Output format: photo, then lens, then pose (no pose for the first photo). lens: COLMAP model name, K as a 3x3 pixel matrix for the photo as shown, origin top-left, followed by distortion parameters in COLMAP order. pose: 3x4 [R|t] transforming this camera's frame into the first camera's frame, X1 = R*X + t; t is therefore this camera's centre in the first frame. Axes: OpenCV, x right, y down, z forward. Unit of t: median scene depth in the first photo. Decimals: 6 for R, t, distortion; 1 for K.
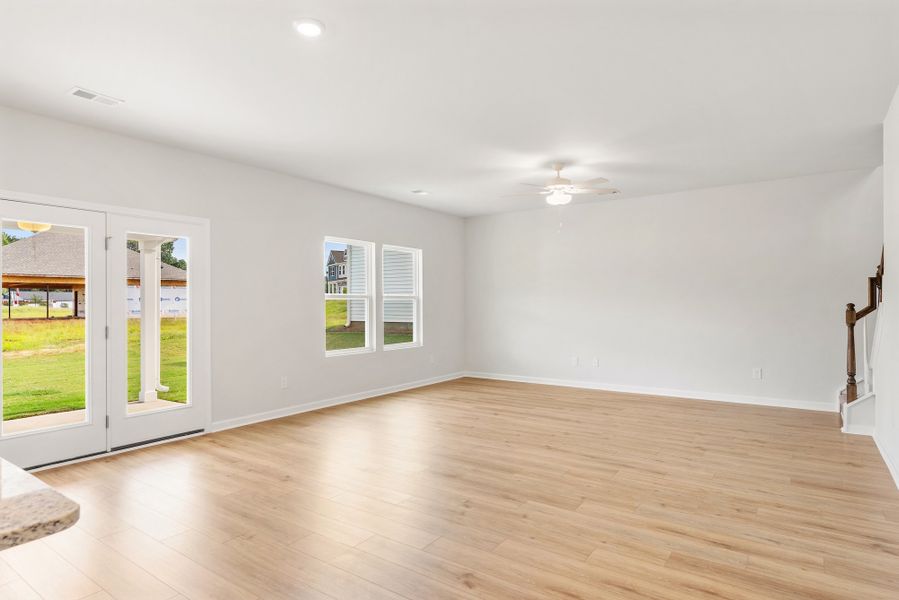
lens RADIAL K [[496.4, 0, 456.6], [0, 496.4, 304.3], [0, 0, 1]] dist [-0.002610, -0.000373]
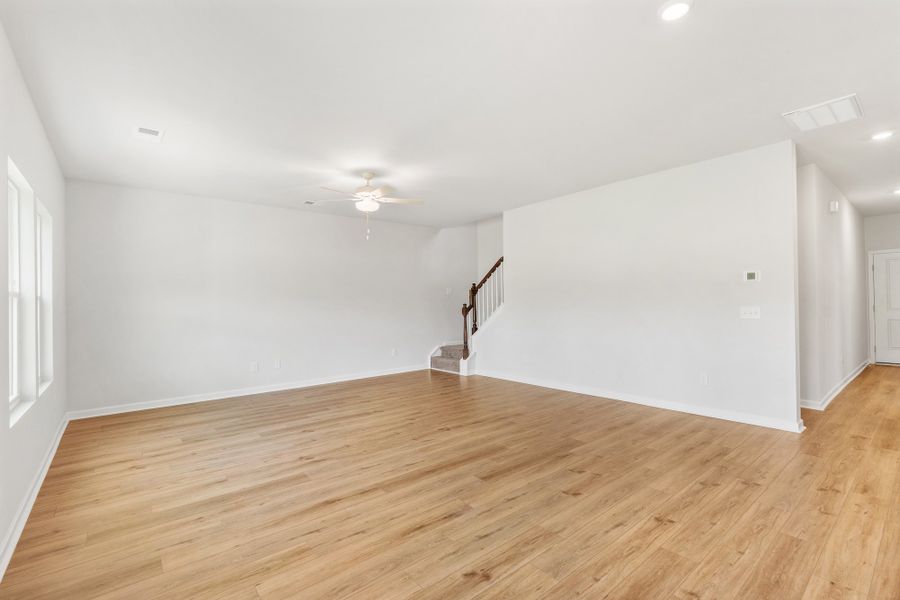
lens RADIAL K [[400.8, 0, 448.7], [0, 400.8, 300.0], [0, 0, 1]] dist [-0.004308, 0.000055]
pose [[0.274978, 0.007700, 0.961420, -0.756009], [0.016904, 0.999775, -0.012842, 0.003706], [-0.961302, 0.019783, 0.274786, 0.792372]]
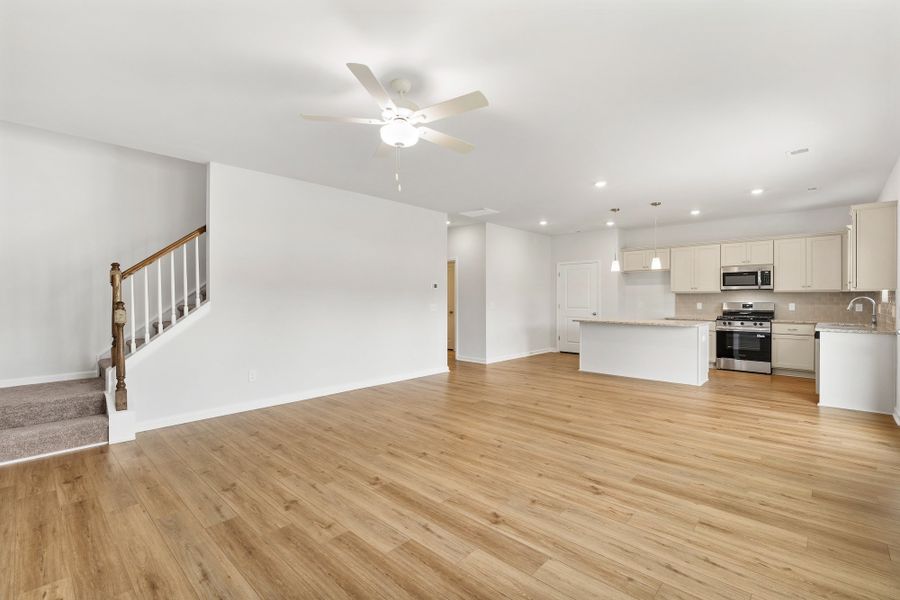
lens RADIAL K [[400.8, 0, 447.1], [0, 400.8, 300.4], [0, 0, 1]] dist [-0.004308, 0.000055]
pose [[-0.987069, 0.007019, 0.160142, 0.086219], [0.007560, 0.999968, 0.002771, -0.001132], [-0.160117, 0.003946, -0.987090, 1.986554]]
